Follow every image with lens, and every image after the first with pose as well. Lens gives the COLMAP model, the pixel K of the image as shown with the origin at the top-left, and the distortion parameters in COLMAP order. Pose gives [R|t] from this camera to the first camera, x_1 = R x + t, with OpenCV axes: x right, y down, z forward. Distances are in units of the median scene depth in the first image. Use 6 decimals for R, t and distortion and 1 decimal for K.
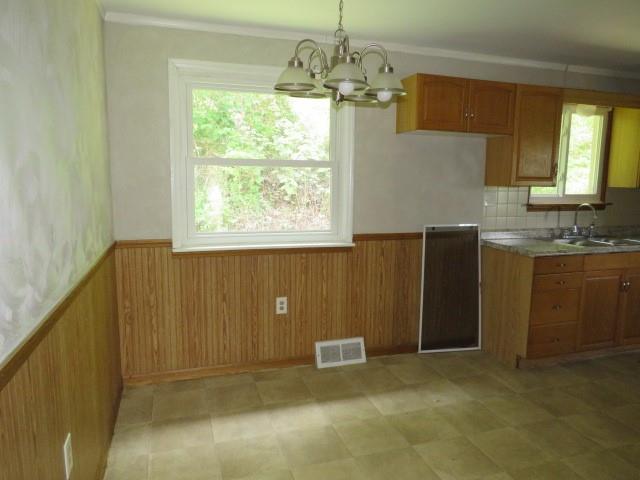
lens RADIAL K [[452.2, 0, 316.5], [0, 452.2, 239.6], [0, 0, 1]] dist [-0.021581, 0.007607]
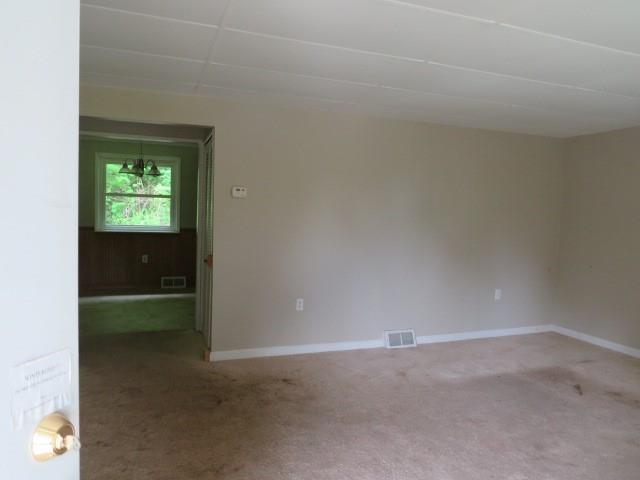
lens RADIAL K [[452.2, 0, 321.2], [0, 452.2, 240.5], [0, 0, 1]] dist [-0.021581, 0.007607]
pose [[0.999597, 0.015526, 0.023761, 0.715940], [-0.013681, 0.997018, -0.075953, 0.206050], [-0.024869, 0.075597, 0.996828, -1.209349]]
